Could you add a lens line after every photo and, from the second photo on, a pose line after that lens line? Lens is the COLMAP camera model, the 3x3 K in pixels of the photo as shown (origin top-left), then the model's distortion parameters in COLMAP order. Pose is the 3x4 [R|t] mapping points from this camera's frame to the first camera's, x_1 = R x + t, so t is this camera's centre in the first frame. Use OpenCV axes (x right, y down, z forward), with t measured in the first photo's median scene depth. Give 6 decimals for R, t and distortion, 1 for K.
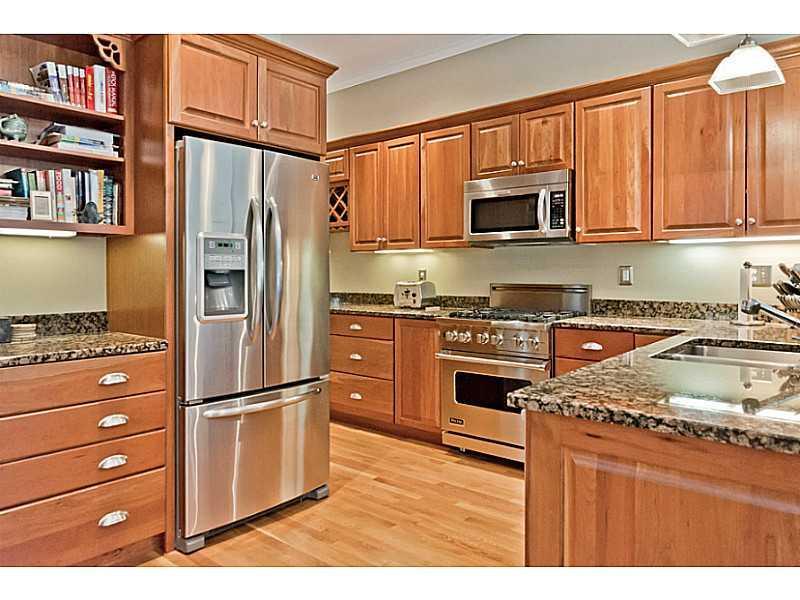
lens RADIAL K [[558.5, 0, 400.2], [0, 558.5, 273.5], [0, 0, 1]] dist [-0.000851, 0.000449]
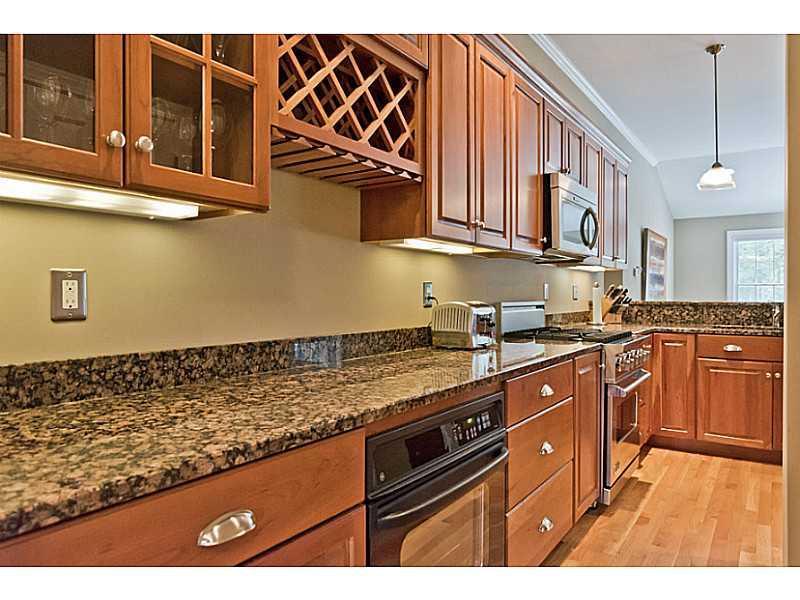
lens RADIAL K [[554.9, 0, 396.8], [0, 554.9, 296.5], [0, 0, 1]] dist [-0.001006, 0.000270]
pose [[-0.106361, -0.001629, 0.994326, -0.716106], [0.002784, 0.999994, 0.001936, 0.008863], [-0.994324, 0.002974, -0.106356, 1.477361]]
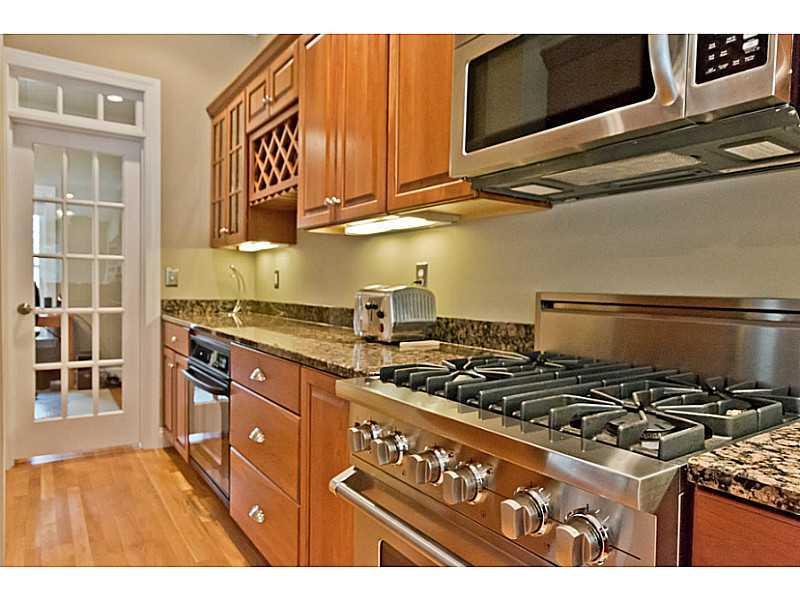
lens RADIAL K [[533.0, 0, 401.8], [0, 533.0, 308.7], [0, 0, 1]] dist [-0.003185, -0.000664]
pose [[0.961837, 0.032028, -0.271742, 0.207266], [-0.022483, 0.999018, 0.038167, 0.020446], [0.272697, -0.030601, 0.961613, 0.722182]]
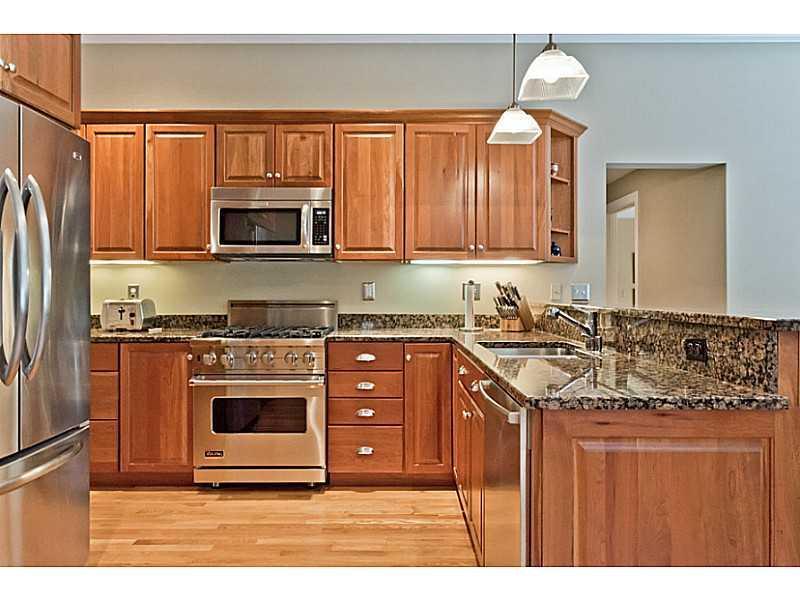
lens RADIAL K [[549.0, 0, 399.6], [0, 549.0, 291.0], [0, 0, 1]] dist [-0.000515, 0.002759]
pose [[0.767244, 0.004231, 0.641342, -0.247825], [-0.000986, 0.999985, -0.005419, 0.008542], [-0.641355, 0.003525, 0.767236, 0.140368]]
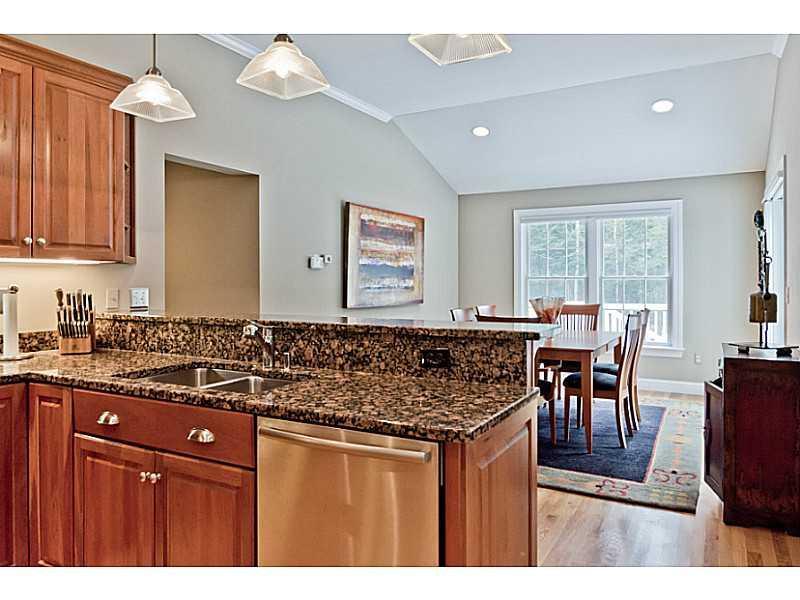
lens RADIAL K [[571.5, 0, 399.8], [0, 571.5, 279.5], [0, 0, 1]] dist [-0.000130, 0.001460]
pose [[-0.189761, 0.003589, 0.981824, -0.313252], [0.002498, 0.999992, -0.003173, -0.023434], [-0.981827, 0.001850, -0.189768, 0.502127]]
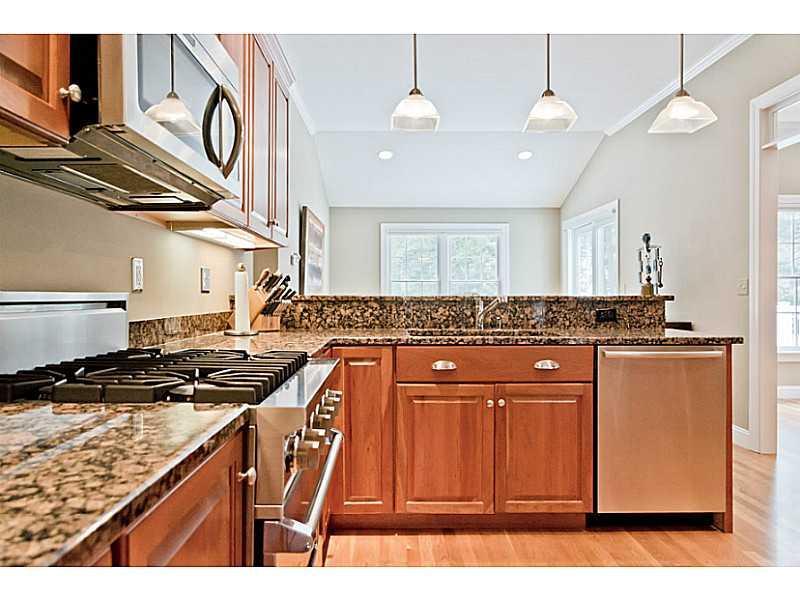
lens RADIAL K [[554.9, 0, 396.8], [0, 554.9, 296.5], [0, 0, 1]] dist [-0.001006, 0.000270]
pose [[-0.656918, -0.001113, 0.753961, -0.185426], [0.001785, 0.999994, 0.003031, 0.023938], [-0.753960, 0.003337, -0.656912, 1.211635]]
